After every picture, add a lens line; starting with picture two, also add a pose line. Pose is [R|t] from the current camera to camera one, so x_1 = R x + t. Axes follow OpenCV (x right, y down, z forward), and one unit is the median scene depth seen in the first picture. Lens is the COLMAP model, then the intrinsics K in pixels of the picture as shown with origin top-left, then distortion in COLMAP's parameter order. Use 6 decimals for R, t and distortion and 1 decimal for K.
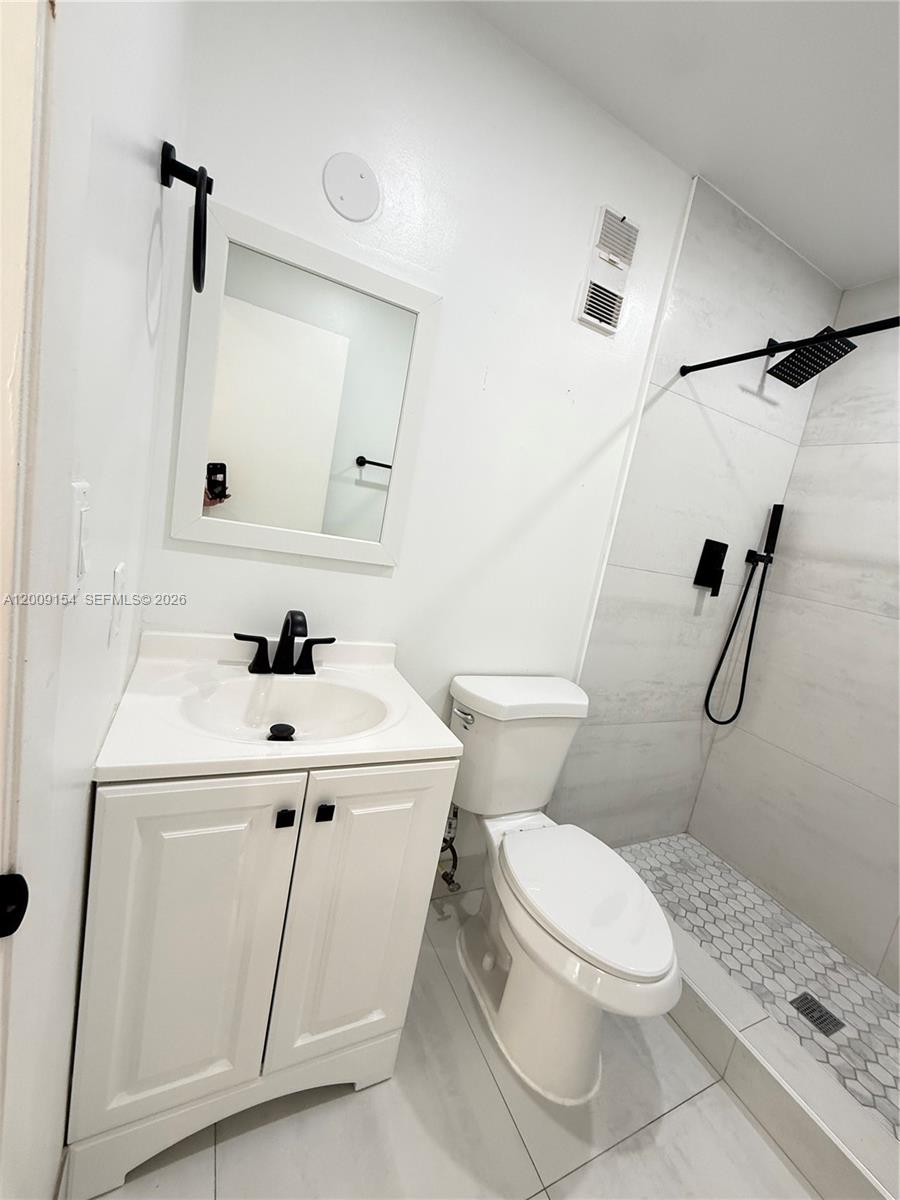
lens RADIAL K [[474.1, 0, 453.0], [0, 474.1, 597.1], [0, 0, 1]] dist [0.001303, 0.000128]
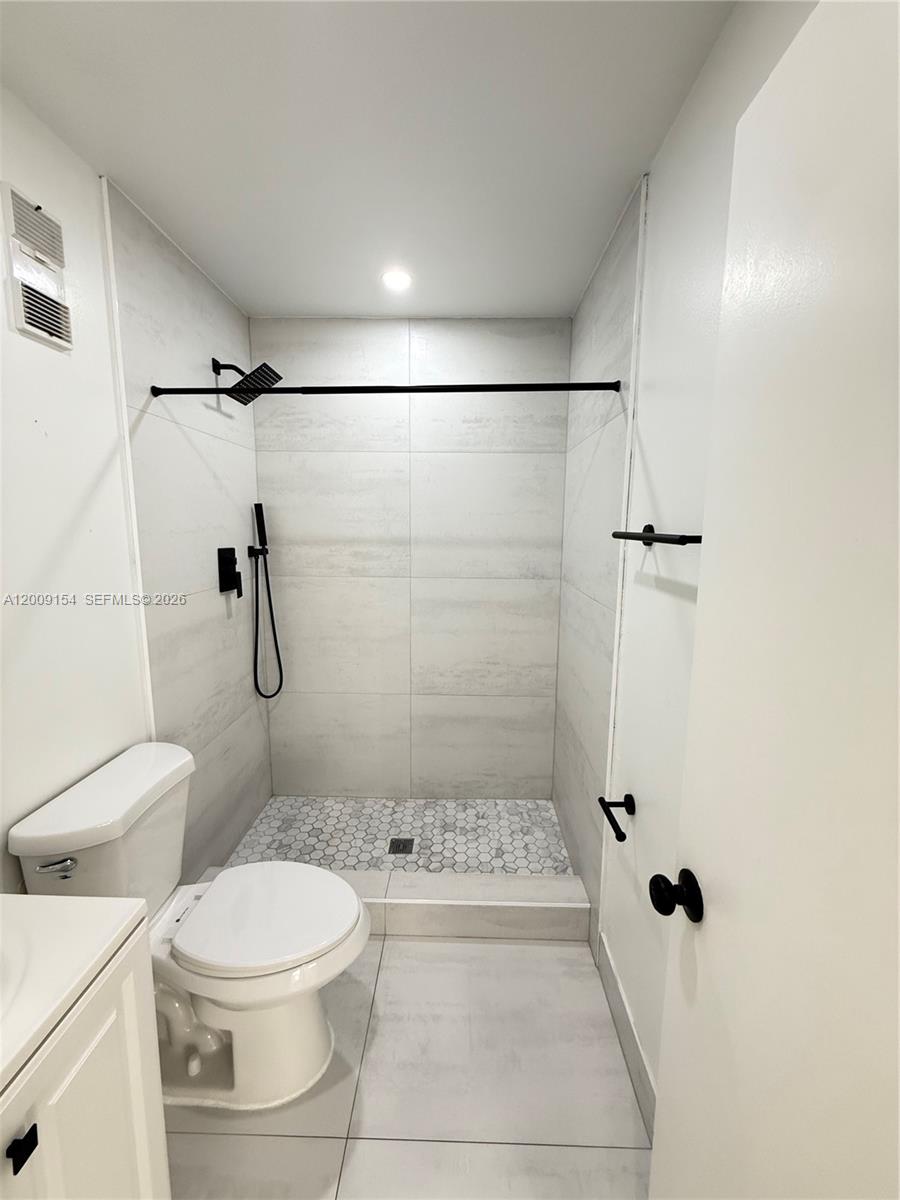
lens RADIAL K [[479.2, 0, 450.0], [0, 479.2, 600.0], [0, 0, 1]] dist [0.000458, 0.000330]
pose [[0.457725, -0.313203, 0.832101, -0.160853], [0.224125, 0.946320, 0.232908, -0.157783], [-0.860381, 0.079887, 0.503351, 0.034339]]
